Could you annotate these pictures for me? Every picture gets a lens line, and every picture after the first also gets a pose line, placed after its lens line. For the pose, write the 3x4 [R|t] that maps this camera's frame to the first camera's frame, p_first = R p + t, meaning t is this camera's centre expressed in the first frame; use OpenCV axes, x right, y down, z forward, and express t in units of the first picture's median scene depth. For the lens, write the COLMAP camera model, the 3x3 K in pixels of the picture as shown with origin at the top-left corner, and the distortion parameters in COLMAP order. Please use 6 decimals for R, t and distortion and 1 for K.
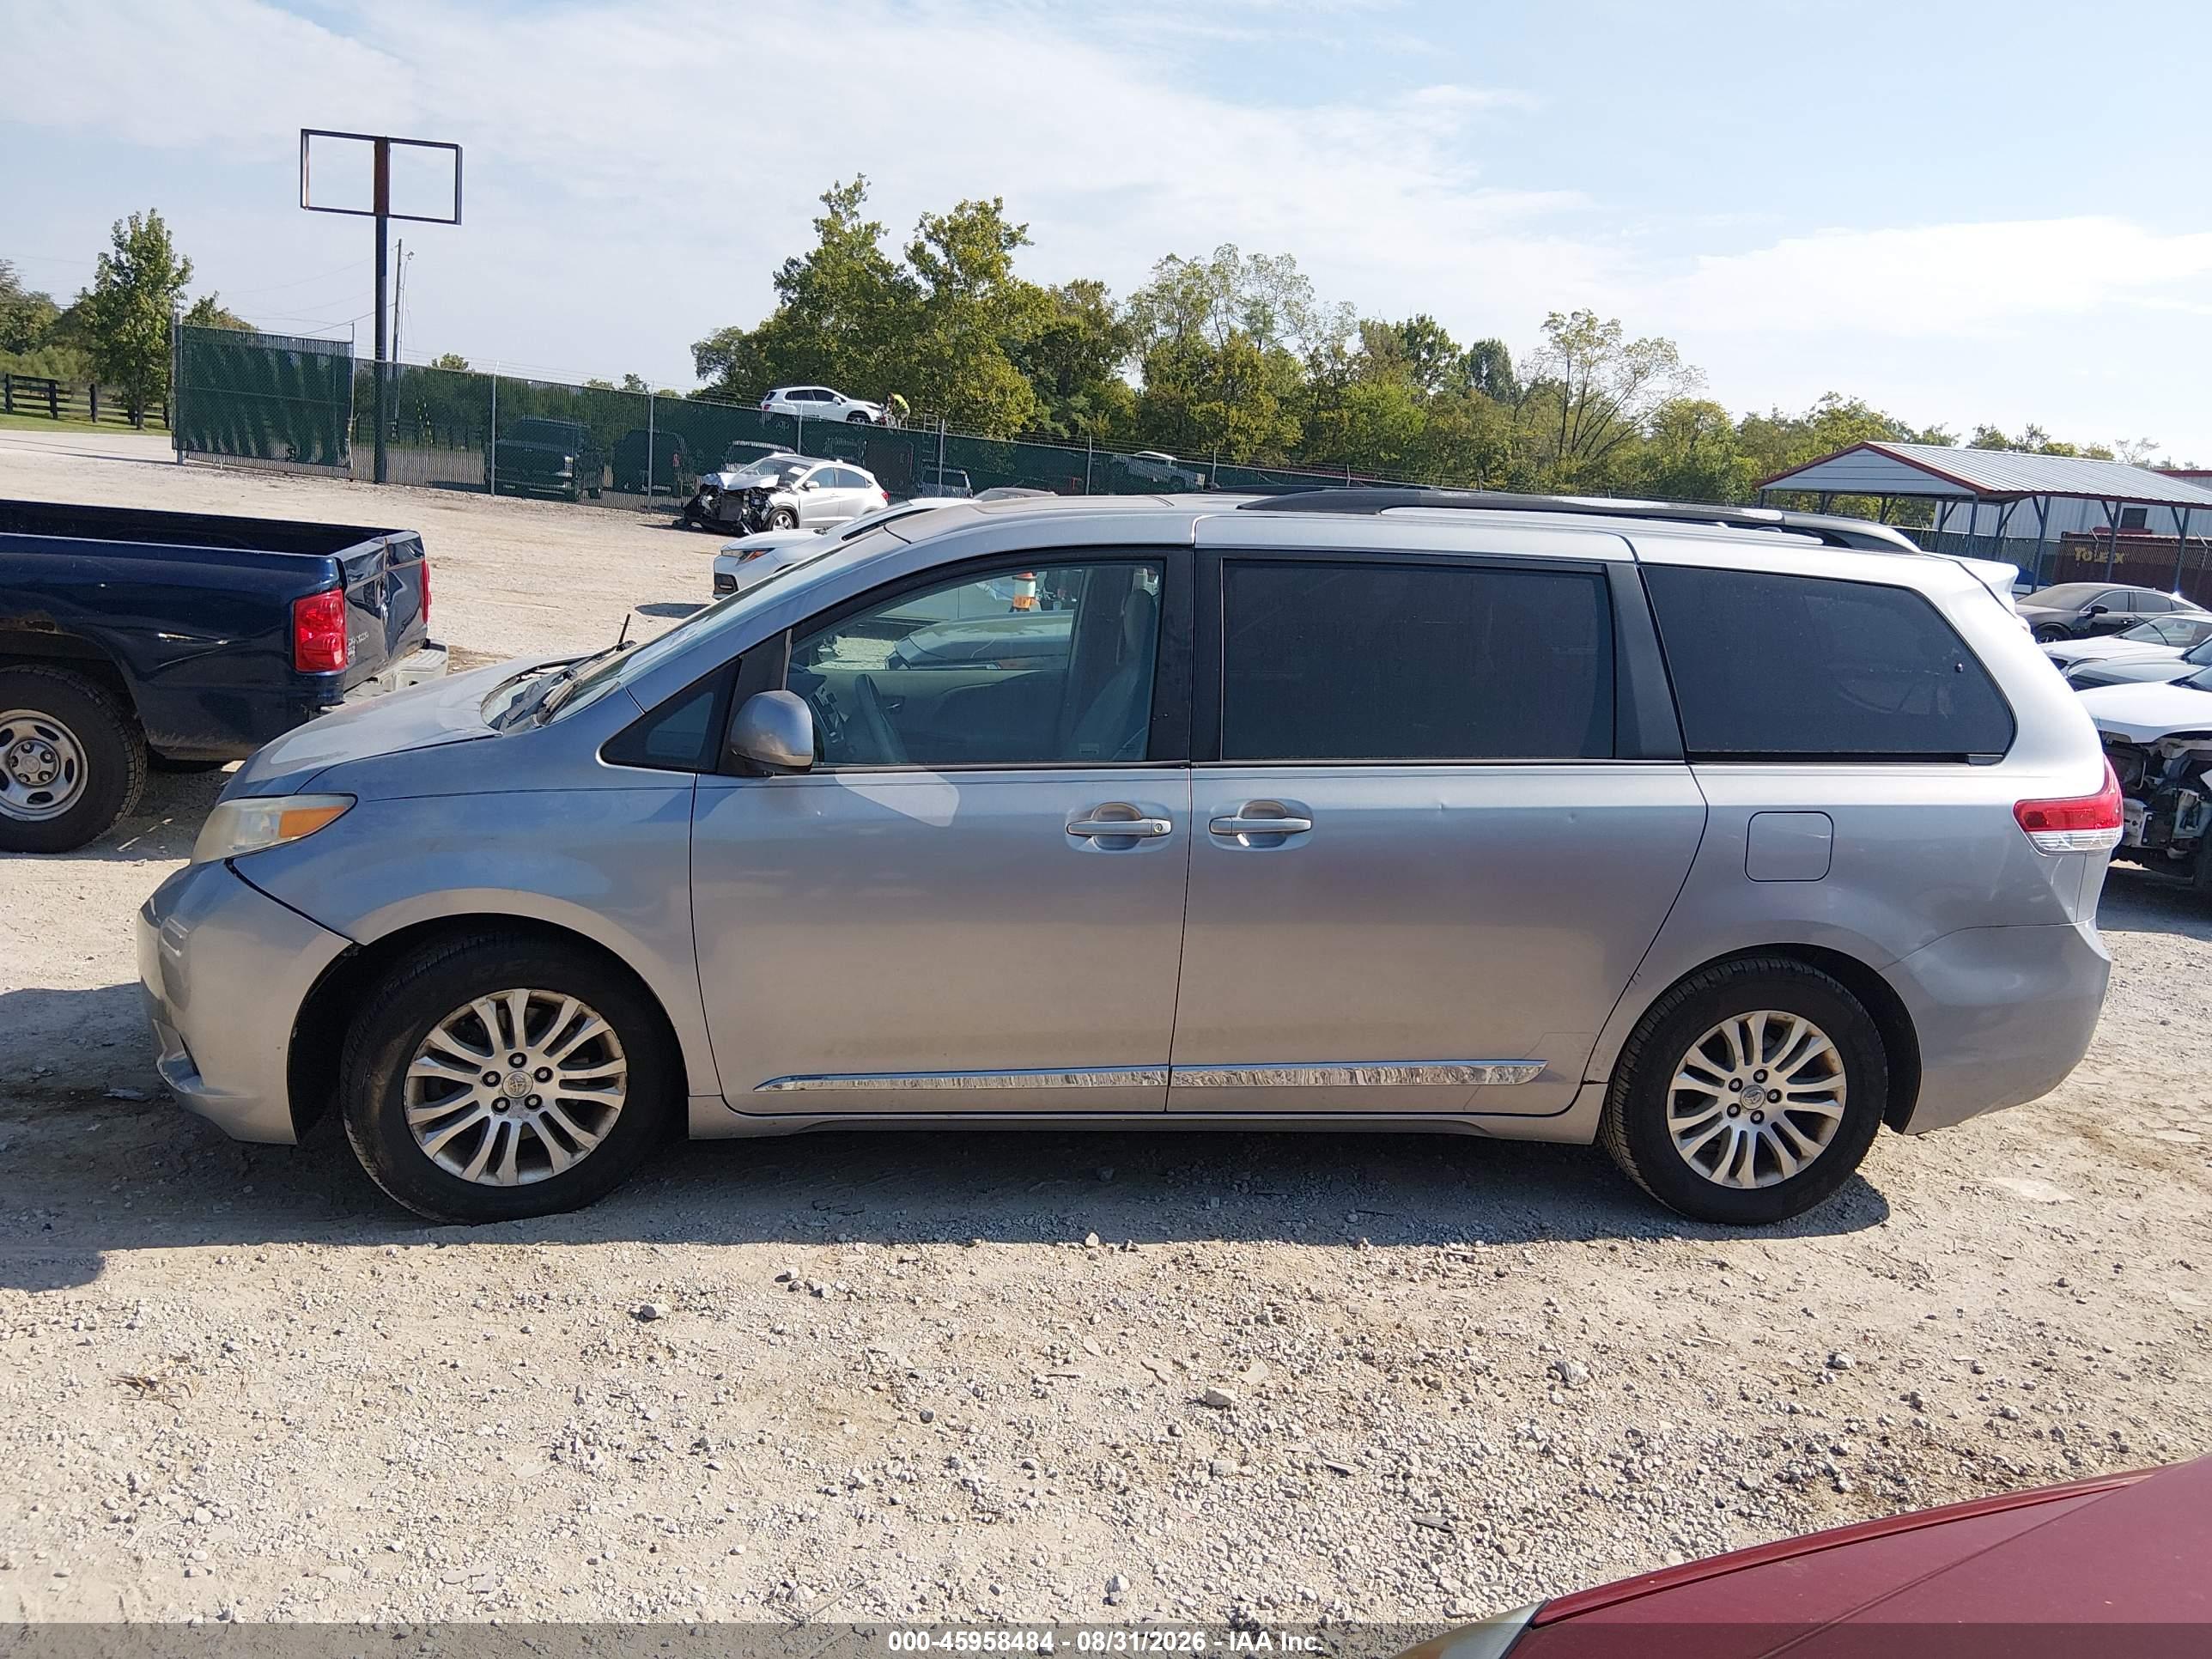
lens RADIAL K [[1736.5, 0, 1111.5], [0, 1736.5, 819.9], [0, 0, 1]] dist [0.103421, -0.176253]
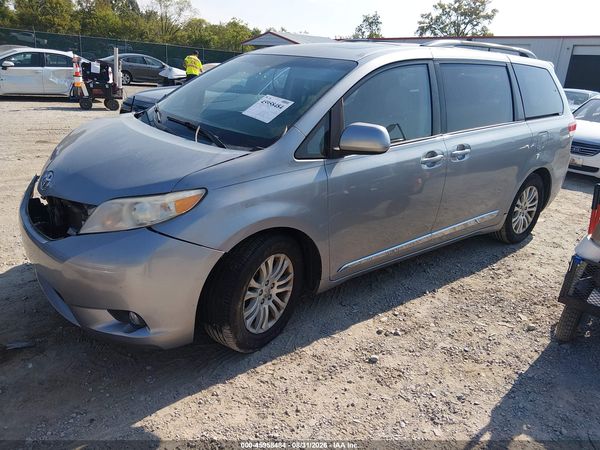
lens RADIAL K [[462.0, 0, 298.8], [0, 462.0, 235.4], [0, 0, 1]] dist [0.010655, -0.030092]
pose [[0.853188, -0.202329, 0.480763, -0.529654], [0.100623, 0.968233, 0.228908, -0.064580], [-0.511805, -0.146926, 0.846445, 0.382421]]
